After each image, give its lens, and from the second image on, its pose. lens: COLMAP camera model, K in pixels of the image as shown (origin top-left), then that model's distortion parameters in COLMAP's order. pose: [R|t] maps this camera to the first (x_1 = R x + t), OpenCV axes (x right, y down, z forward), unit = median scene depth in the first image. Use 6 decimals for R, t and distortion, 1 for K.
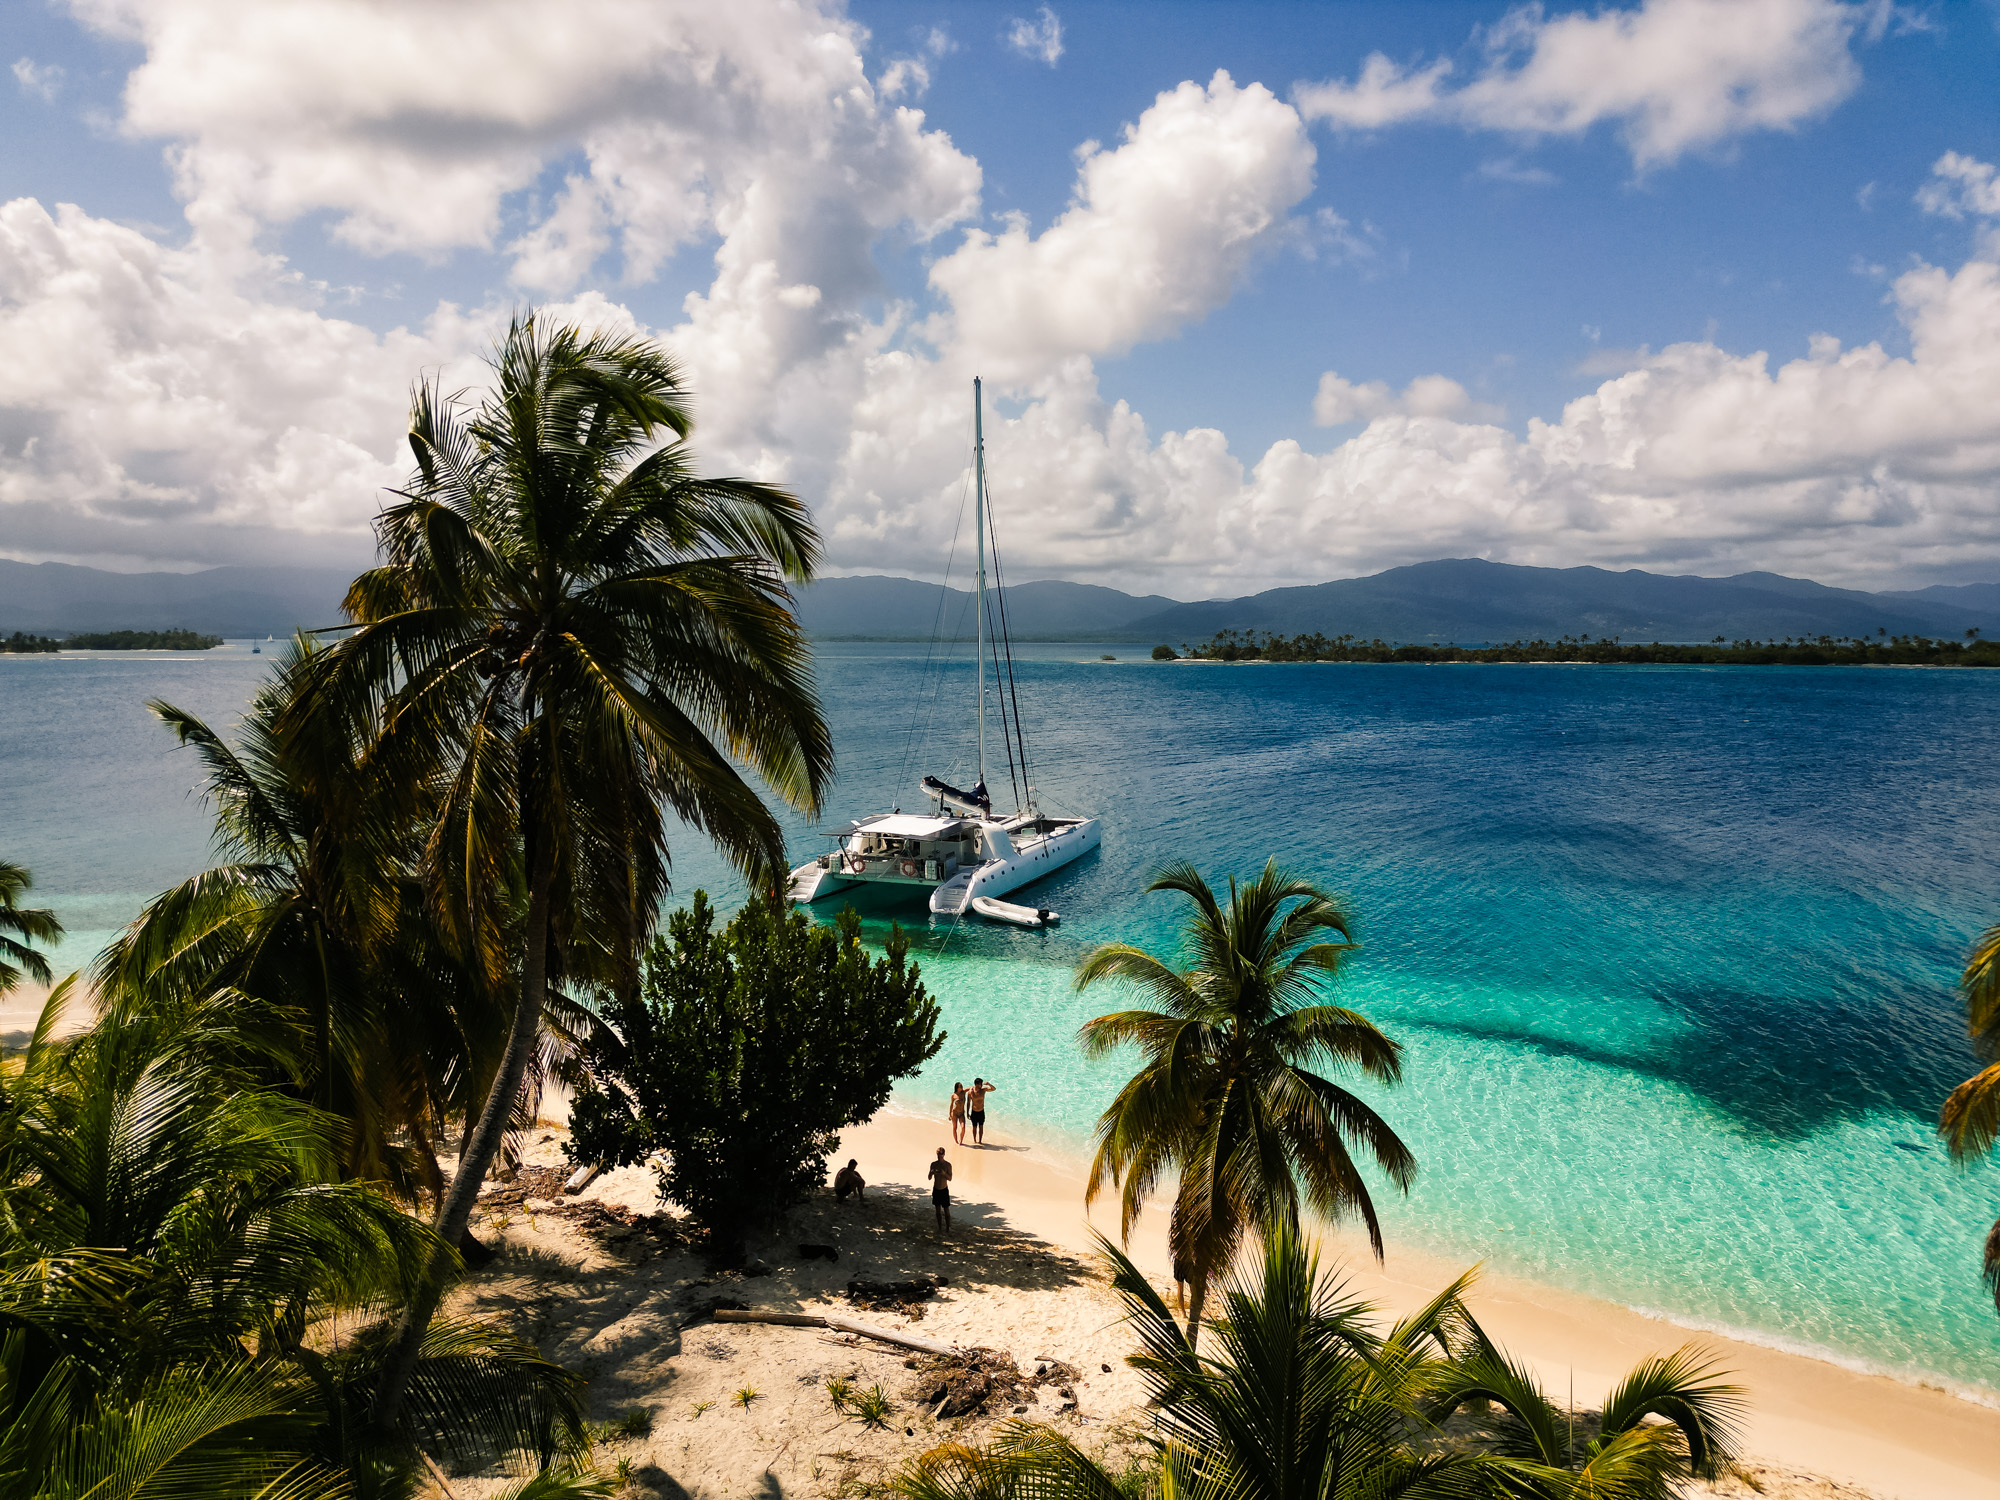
lens RADIAL K [[1392.0, 0, 1000.0], [0, 1392.0, 750.0], [0, 0, 1]] dist [0.087760, 0.000135]
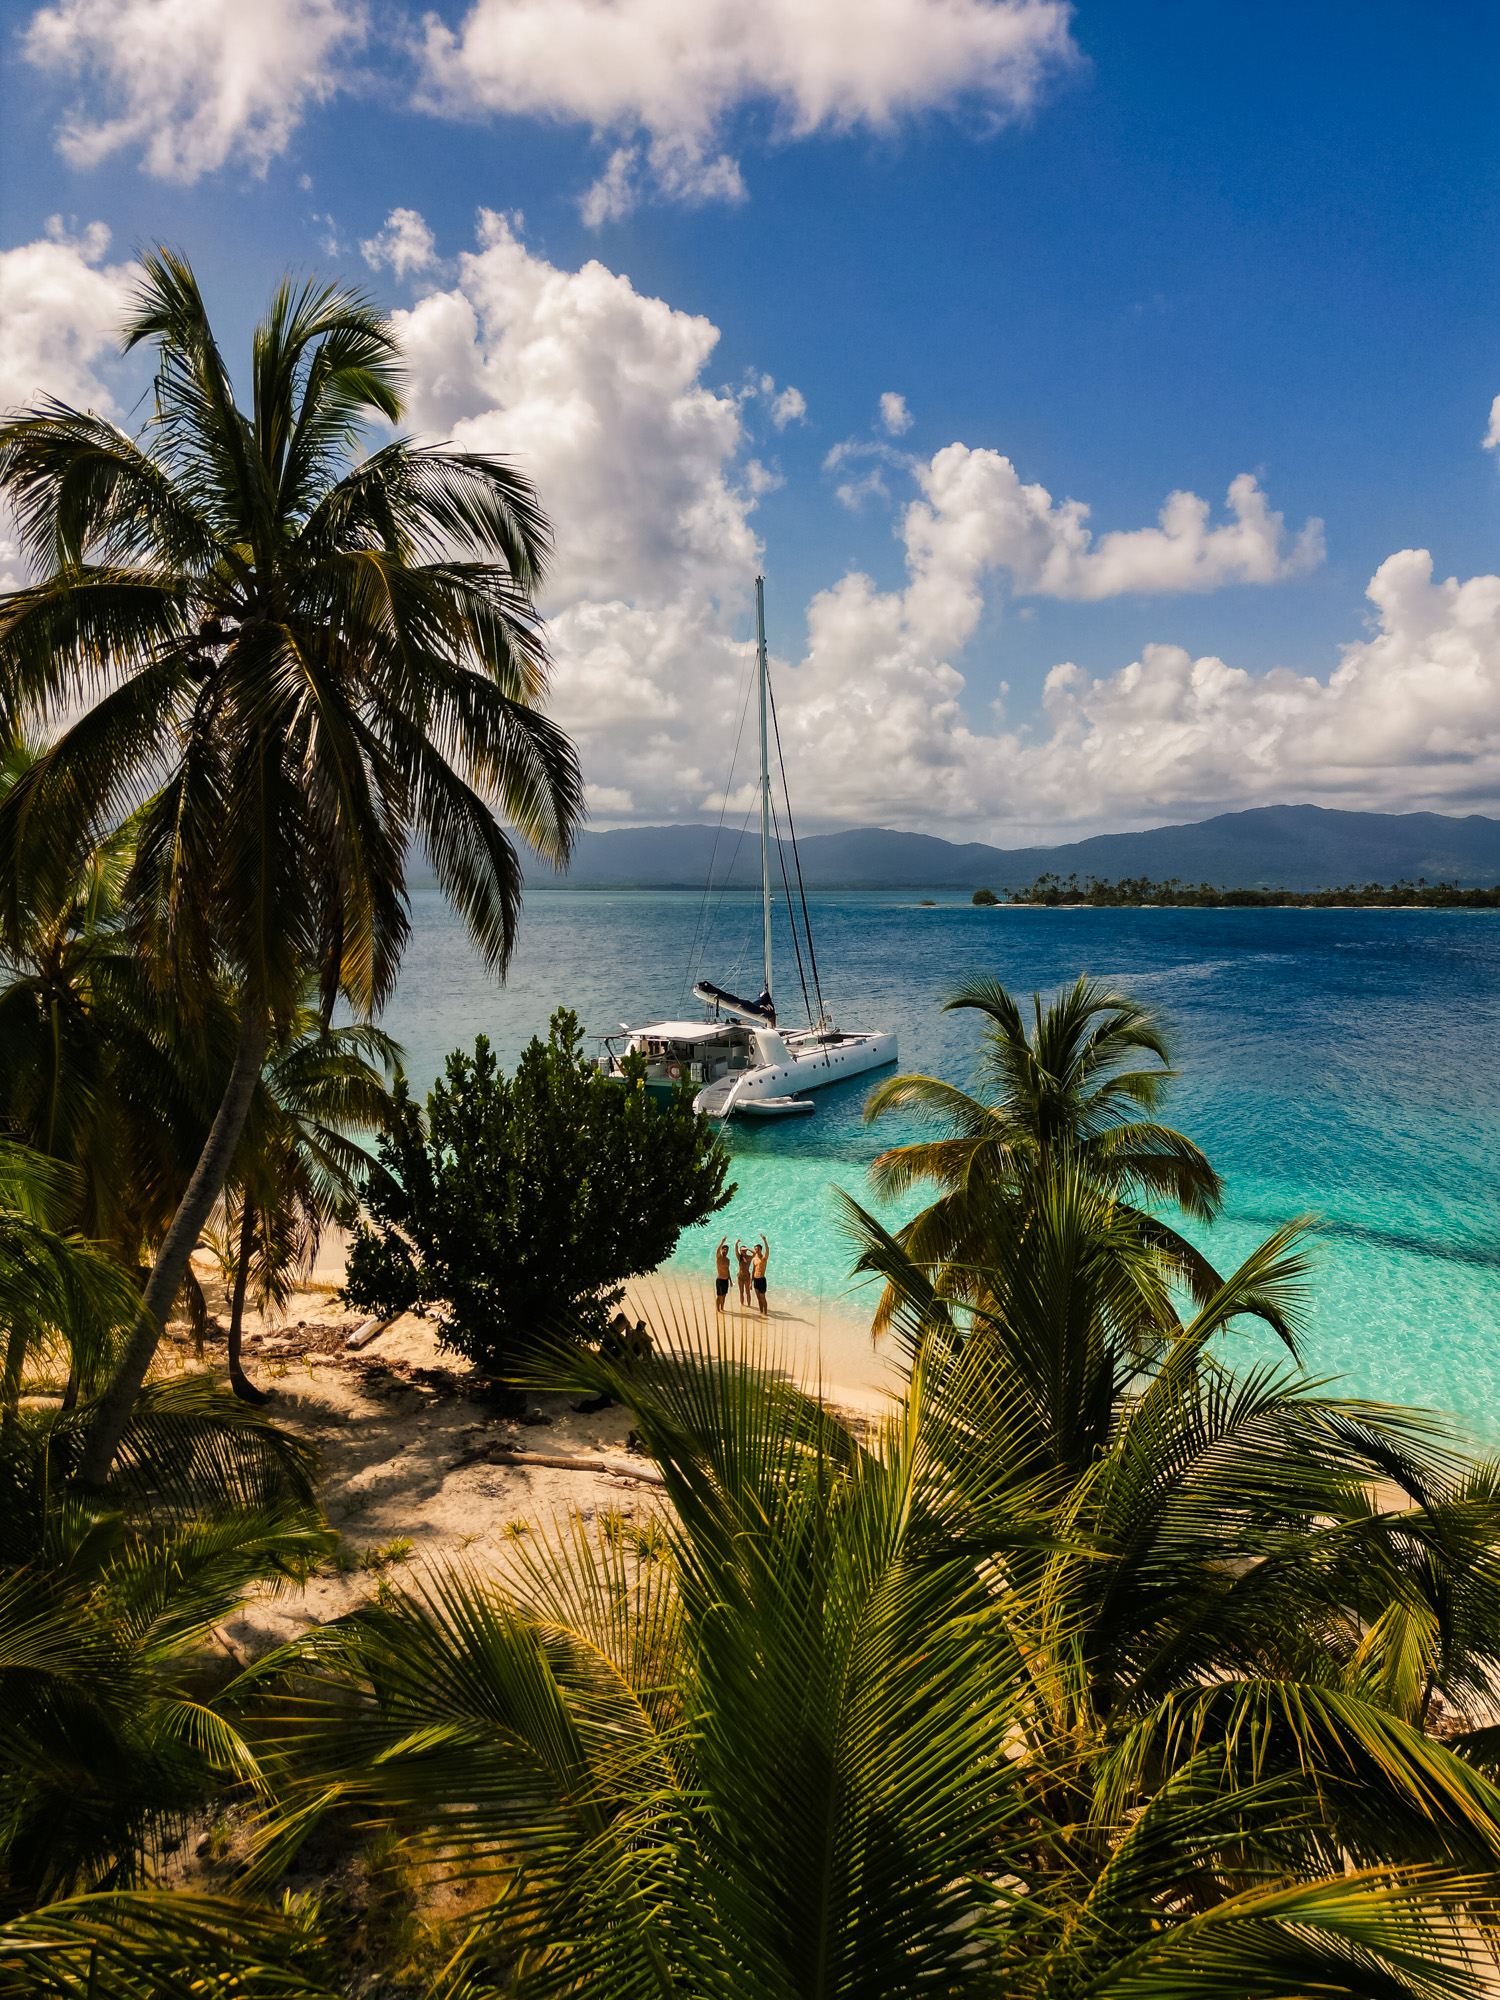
lens RADIAL K [[1375.5, 0, 750.0], [0, 1375.5, 1000.0], [0, 0, 1]] dist [0.074718, -0.000845]
pose [[0.998460, -0.002206, -0.055424, 0.023449], [0.001205, 0.999836, -0.018092, 0.096954], [0.055455, 0.017997, 0.998299, 0.063343]]
